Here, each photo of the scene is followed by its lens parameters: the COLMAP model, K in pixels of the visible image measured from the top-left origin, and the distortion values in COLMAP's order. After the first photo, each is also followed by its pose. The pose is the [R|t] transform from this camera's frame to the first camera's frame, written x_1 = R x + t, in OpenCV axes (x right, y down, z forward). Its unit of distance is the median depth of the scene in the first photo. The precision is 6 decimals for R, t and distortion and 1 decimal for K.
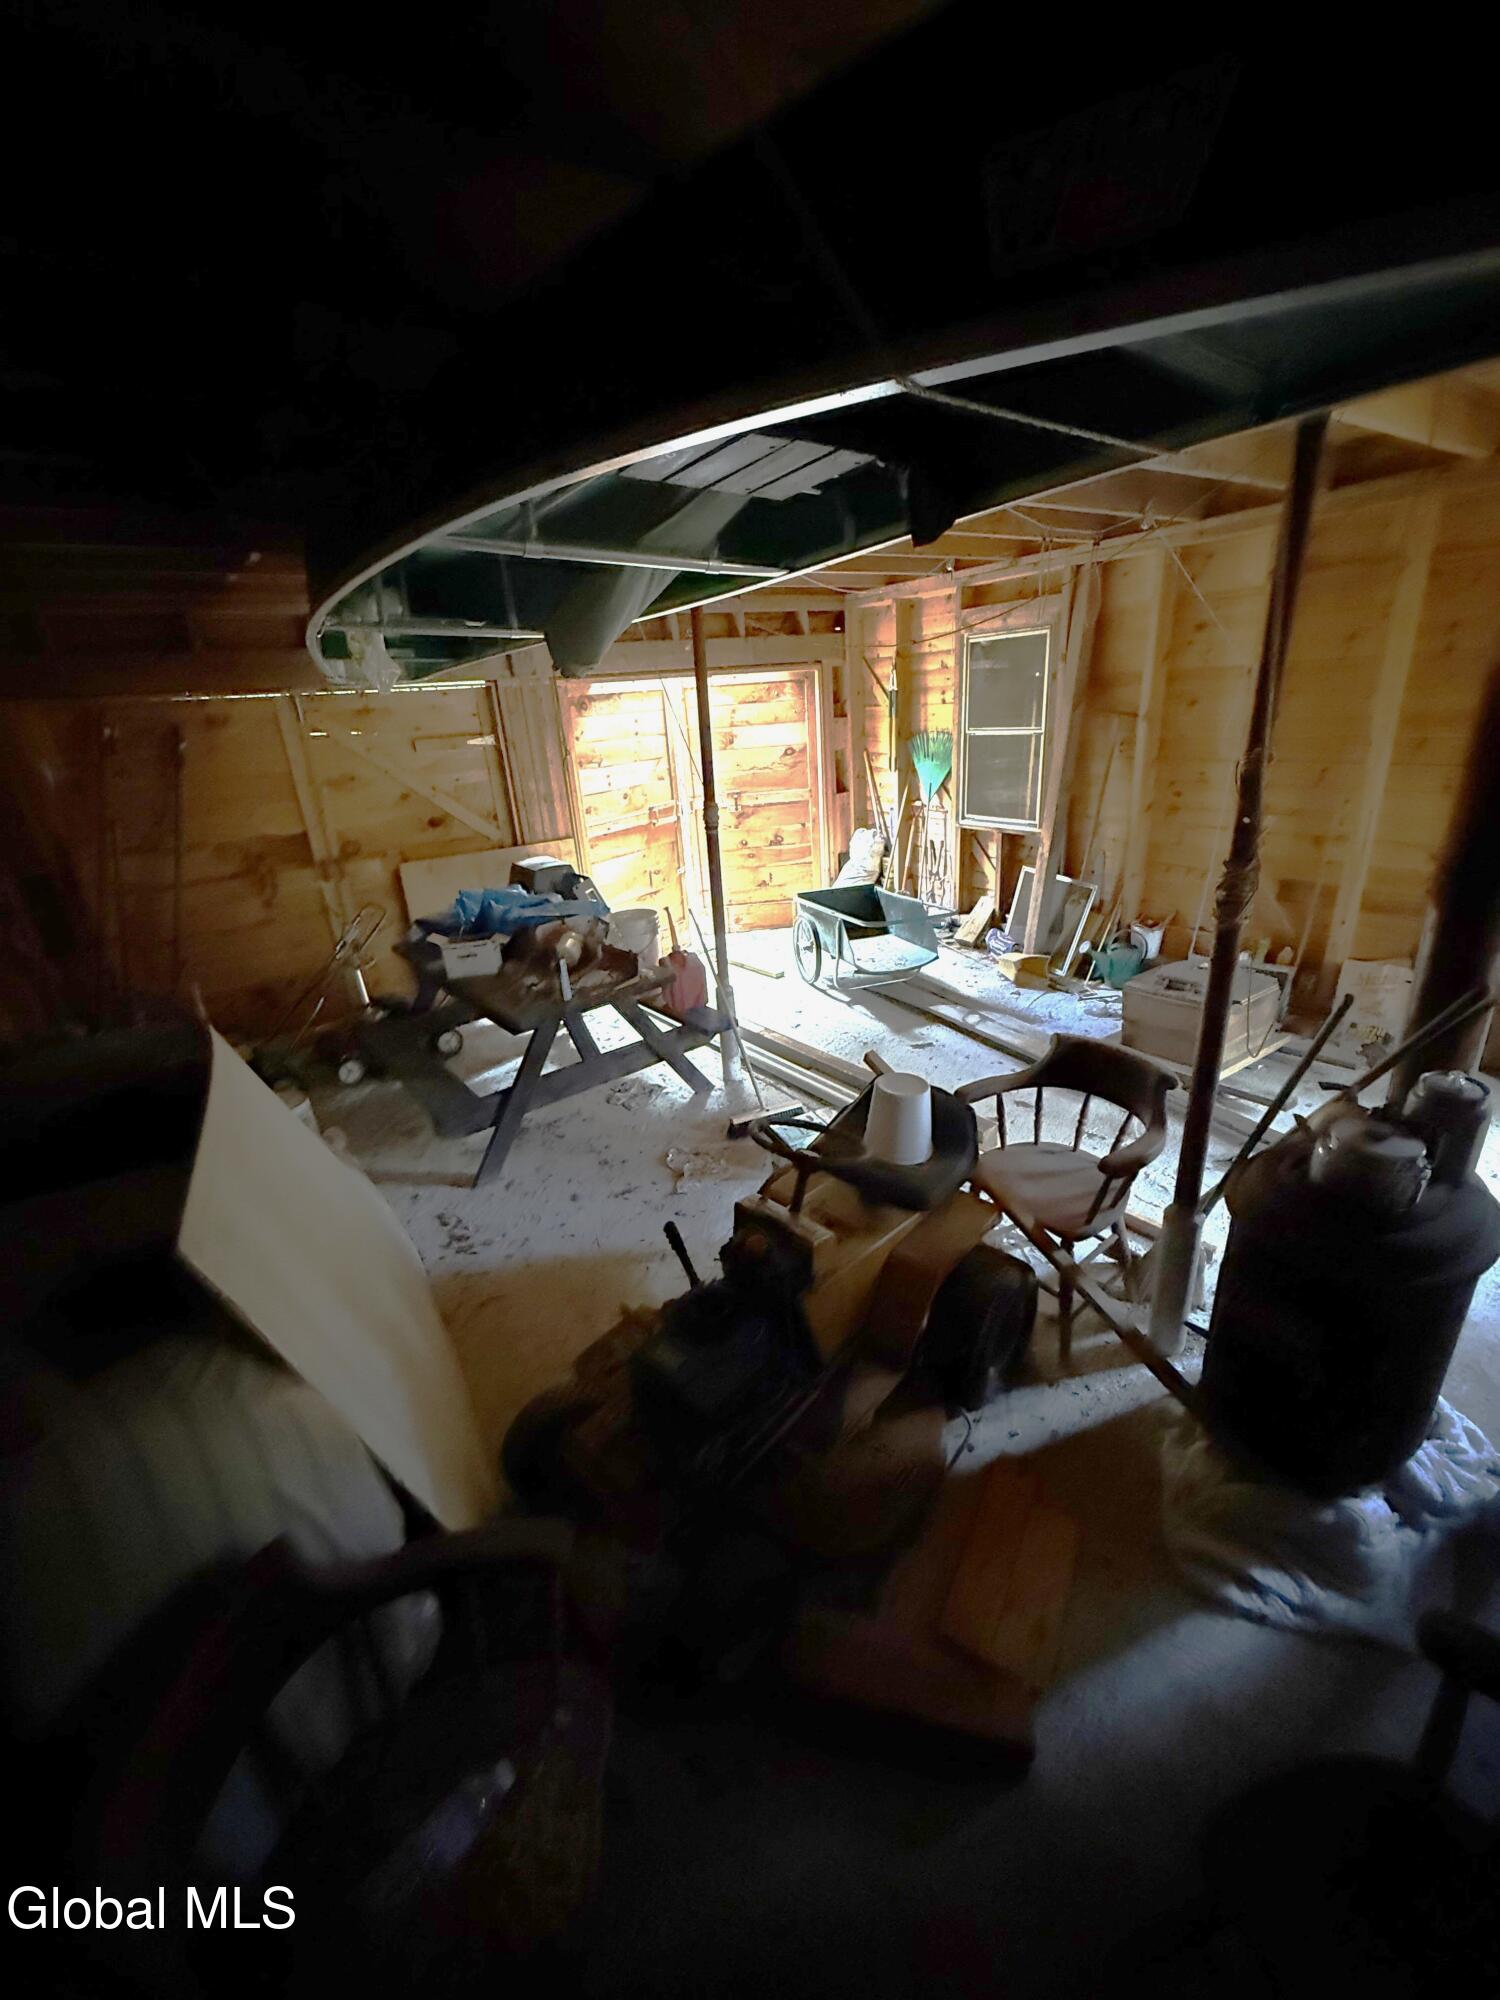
lens RADIAL K [[787.3, 0, 751.4], [0, 787.3, 993.5], [0, 0, 1]] dist [0.000415, 0.000287]
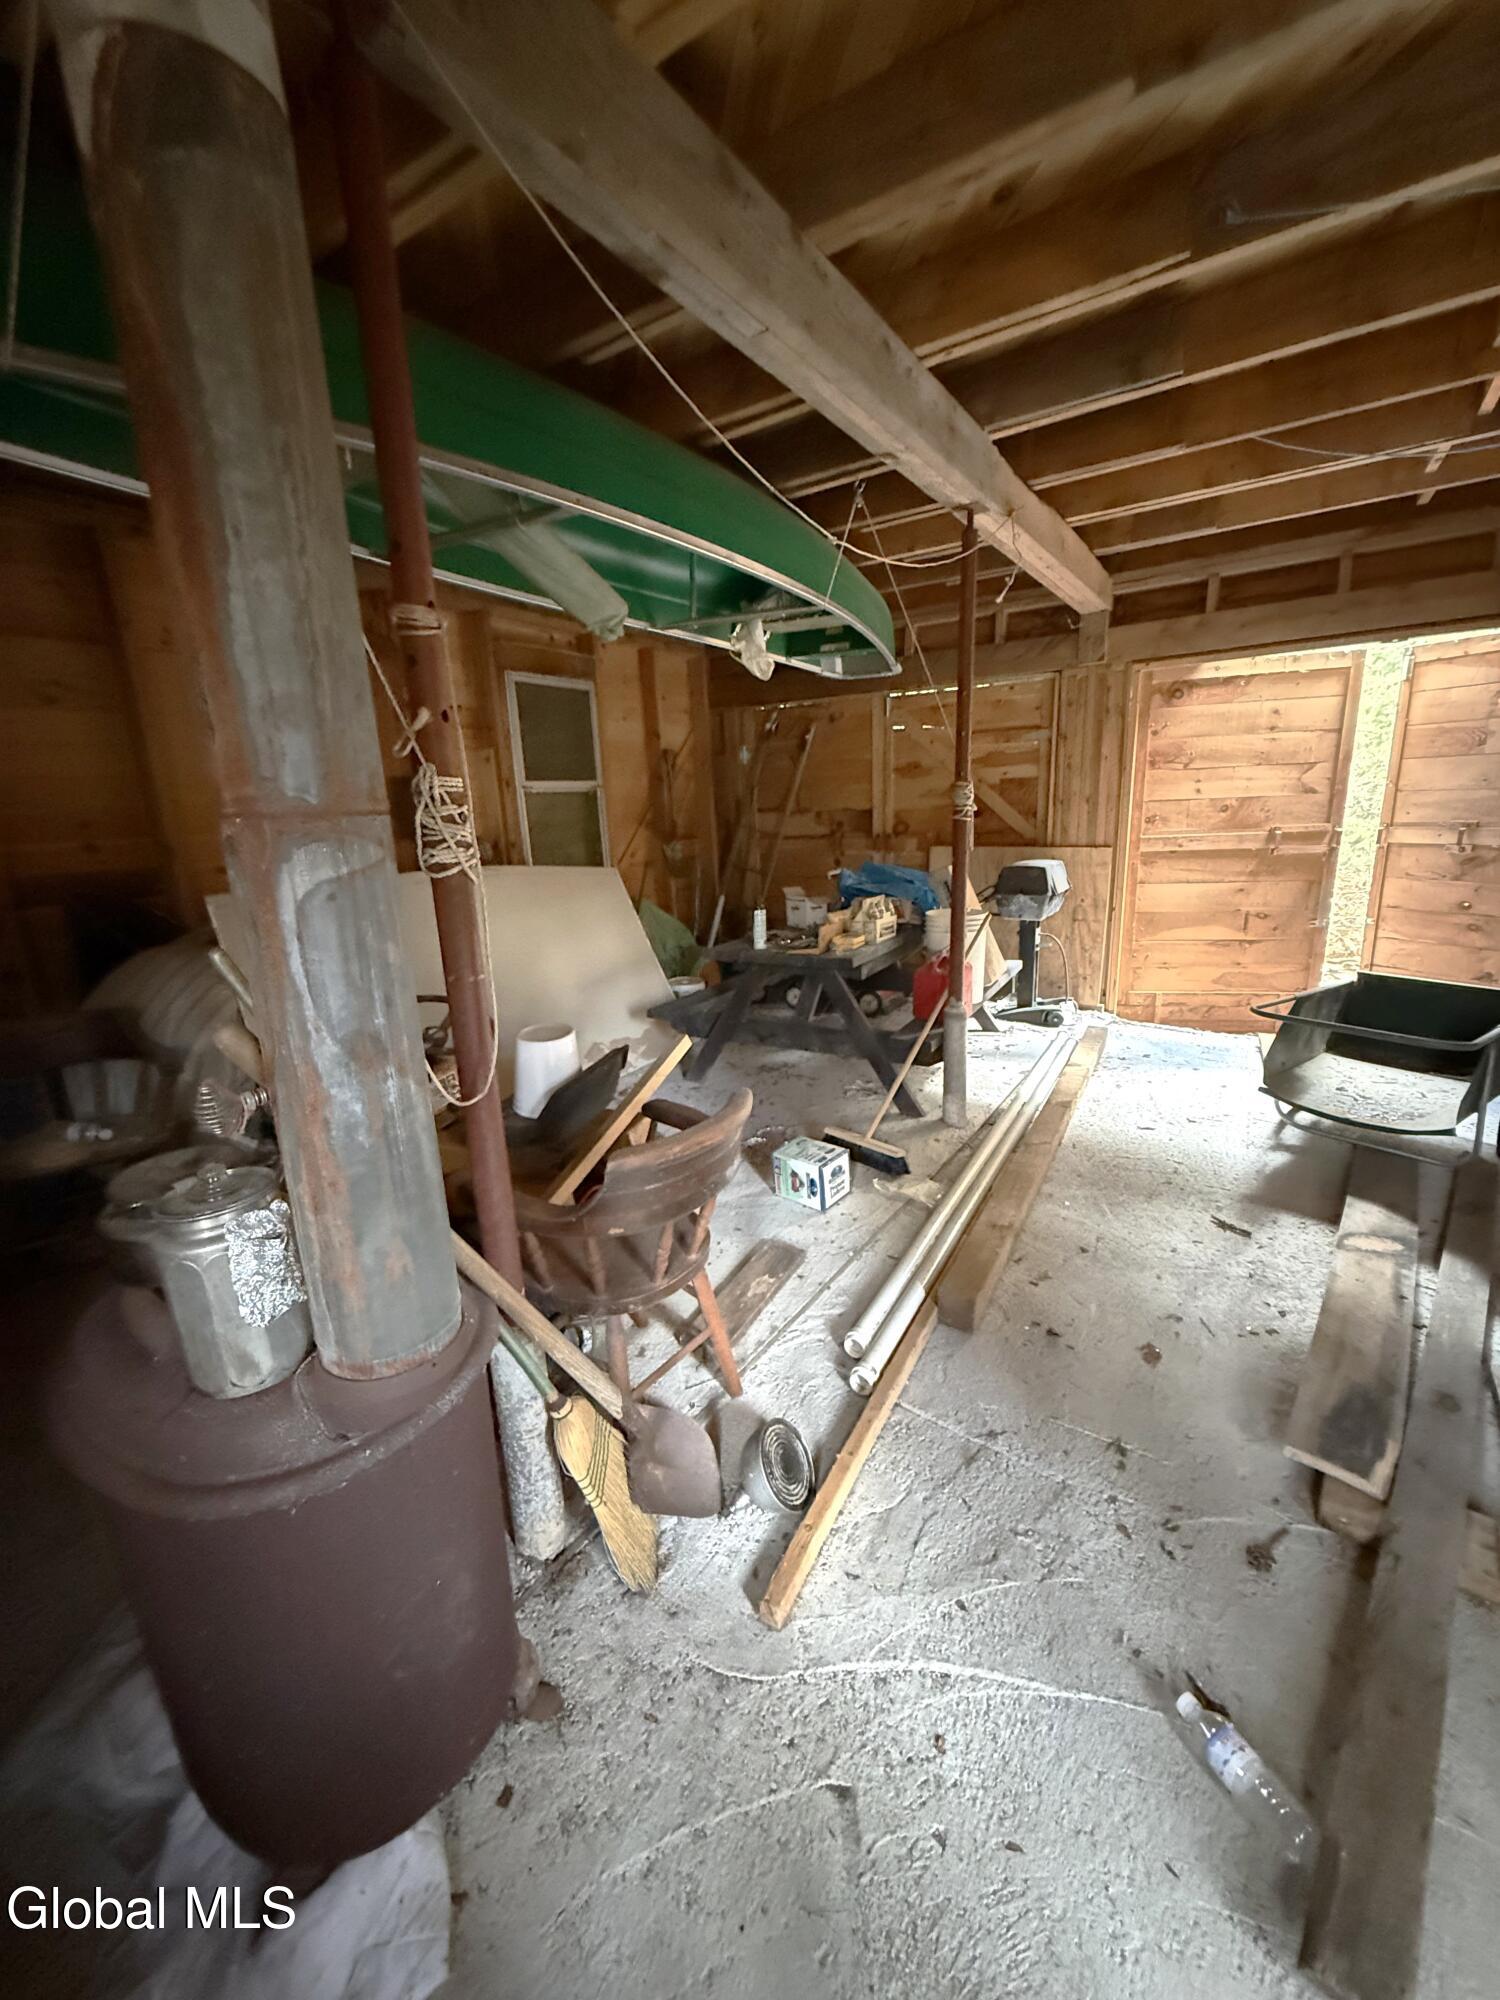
lens RADIAL K [[787.3, 0, 759.1], [0, 787.3, 999.2], [0, 0, 1]] dist [0.000415, 0.000287]
pose [[0.381388, 0.279929, -0.881012, 0.513387], [-0.309906, 0.936614, 0.163438, -0.074052], [0.870920, 0.210698, 0.443965, 0.370594]]
